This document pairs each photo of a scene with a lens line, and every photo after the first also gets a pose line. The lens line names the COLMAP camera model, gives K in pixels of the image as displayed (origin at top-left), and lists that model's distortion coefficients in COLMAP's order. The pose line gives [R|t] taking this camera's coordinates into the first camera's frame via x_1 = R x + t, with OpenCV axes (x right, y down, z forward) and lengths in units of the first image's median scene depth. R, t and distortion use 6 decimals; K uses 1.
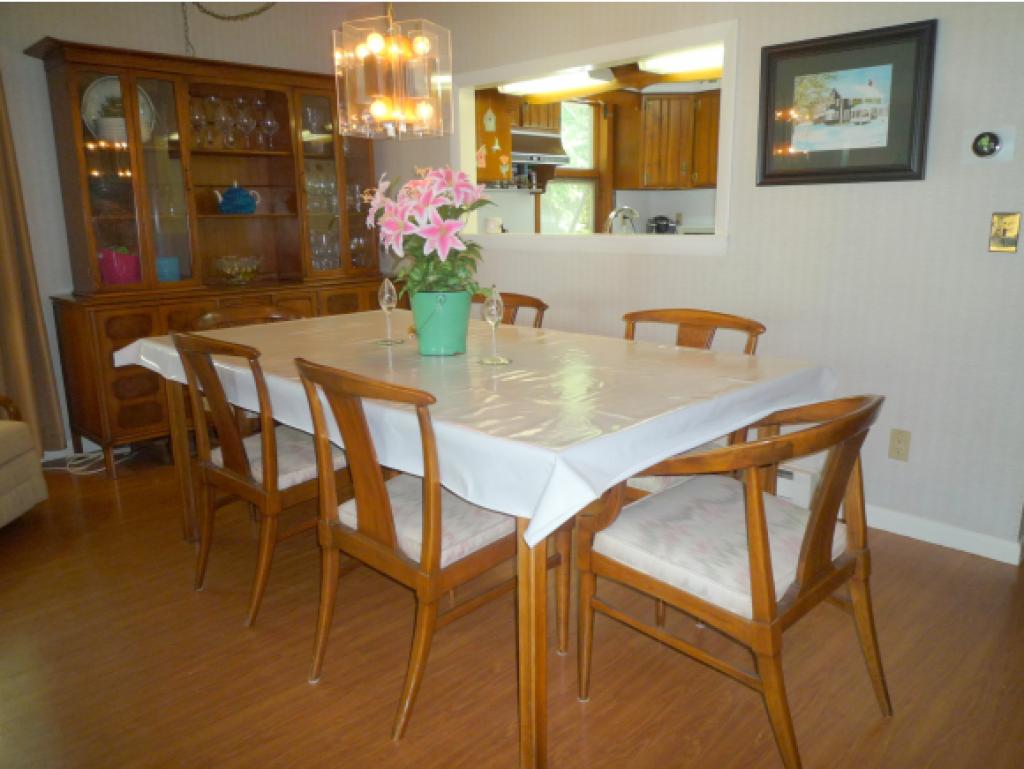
lens RADIAL K [[753.6, 0, 512.0], [0, 753.6, 384.5], [0, 0, 1]] dist [-0.003957, -0.001130]
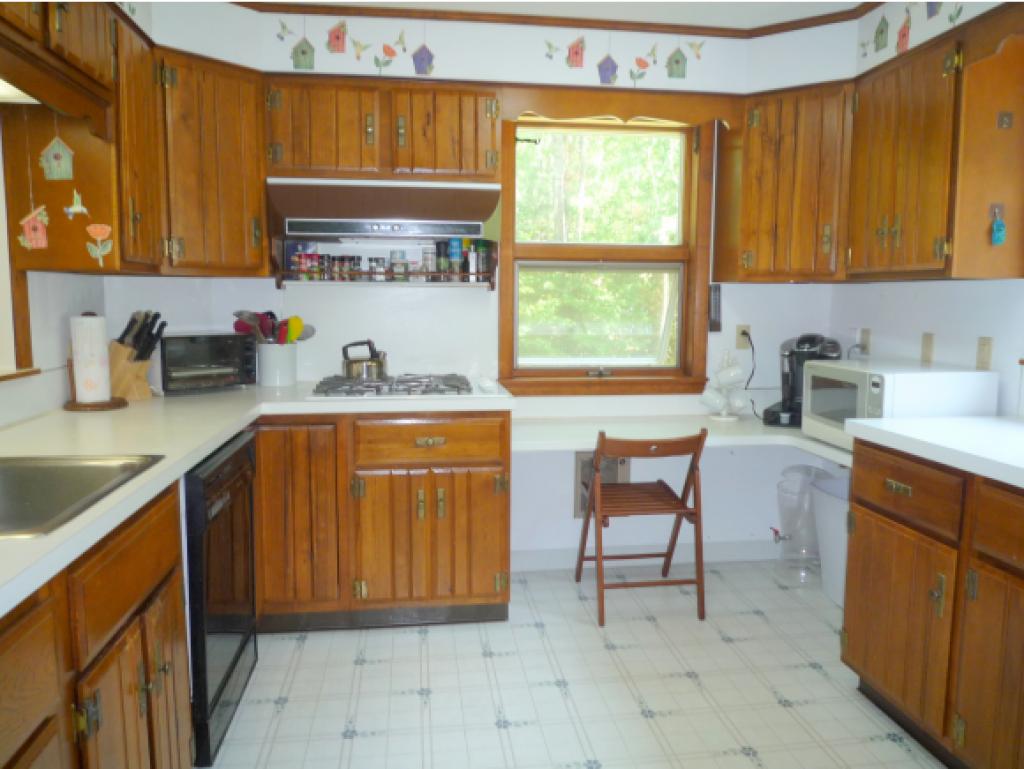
lens RADIAL K [[753.6, 0, 512.0], [0, 753.6, 384.5], [0, 0, 1]] dist [-0.003957, -0.001130]
pose [[0.795576, 0.084272, -0.599965, 0.398441], [-0.147669, 0.987386, -0.057126, -0.156233], [0.587582, 0.134044, 0.797984, 0.578295]]
